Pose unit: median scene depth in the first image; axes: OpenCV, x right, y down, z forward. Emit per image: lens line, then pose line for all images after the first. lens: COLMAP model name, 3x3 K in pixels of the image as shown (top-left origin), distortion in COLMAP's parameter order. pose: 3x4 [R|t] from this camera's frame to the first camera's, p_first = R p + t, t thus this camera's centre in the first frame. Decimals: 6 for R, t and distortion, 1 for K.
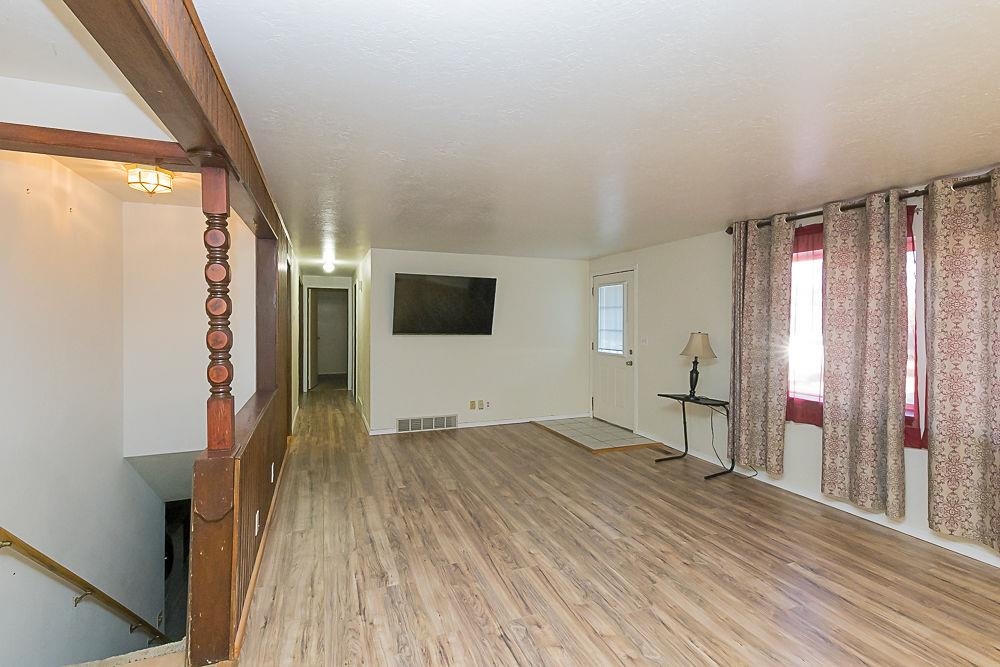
lens RADIAL K [[468.0, 0, 500.8], [0, 468.0, 325.8], [0, 0, 1]] dist [0.007188, -0.001128]
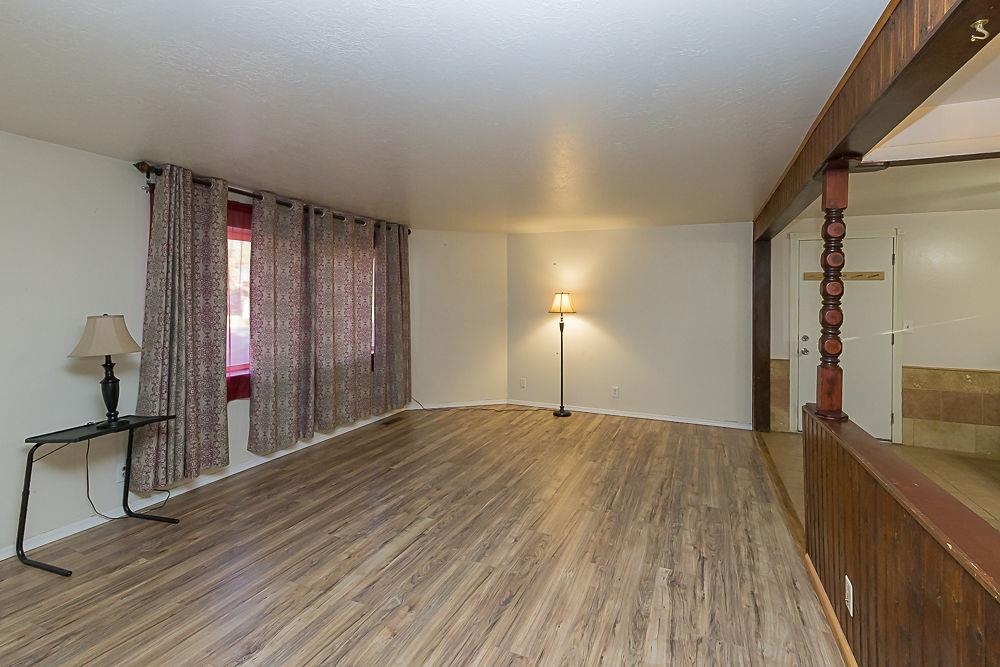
lens RADIAL K [[468.0, 0, 508.3], [0, 468.0, 287.0], [0, 0, 1]] dist [0.007188, -0.001128]
pose [[-0.727749, 0.011676, 0.685744, -0.488610], [-0.000184, 0.999852, -0.017218, -0.014486], [-0.685844, -0.012657, -0.727639, 1.420927]]
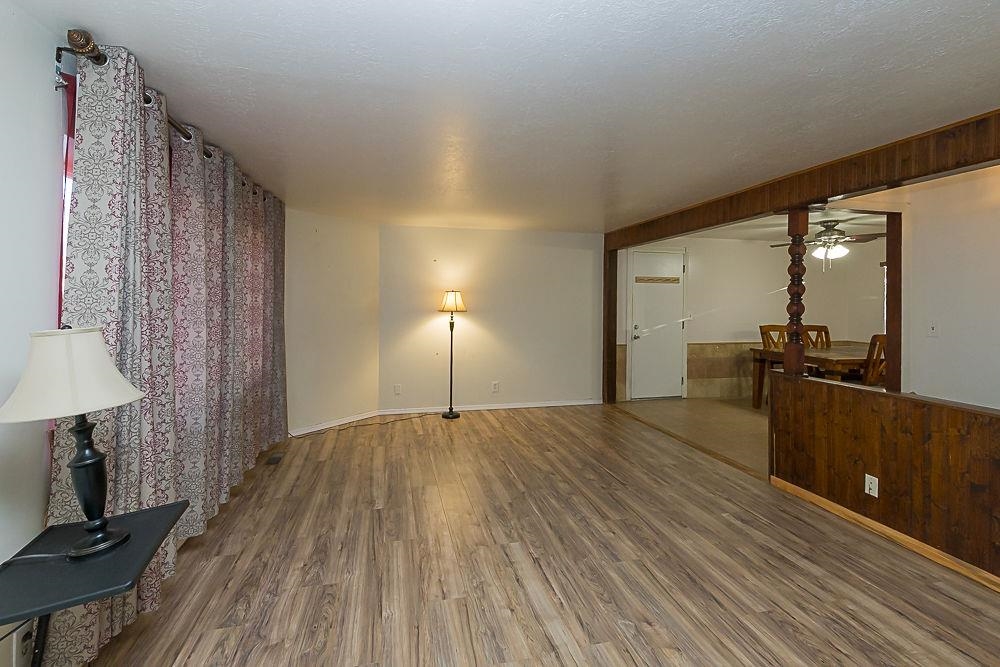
lens RADIAL K [[468.0, 0, 508.6], [0, 468.0, 287.3], [0, 0, 1]] dist [0.007188, -0.001128]
pose [[-0.994651, -0.002202, 0.103266, 0.148925], [-0.003871, 0.999865, -0.015958, -0.009263], [-0.103217, -0.016272, -0.994526, 1.660654]]
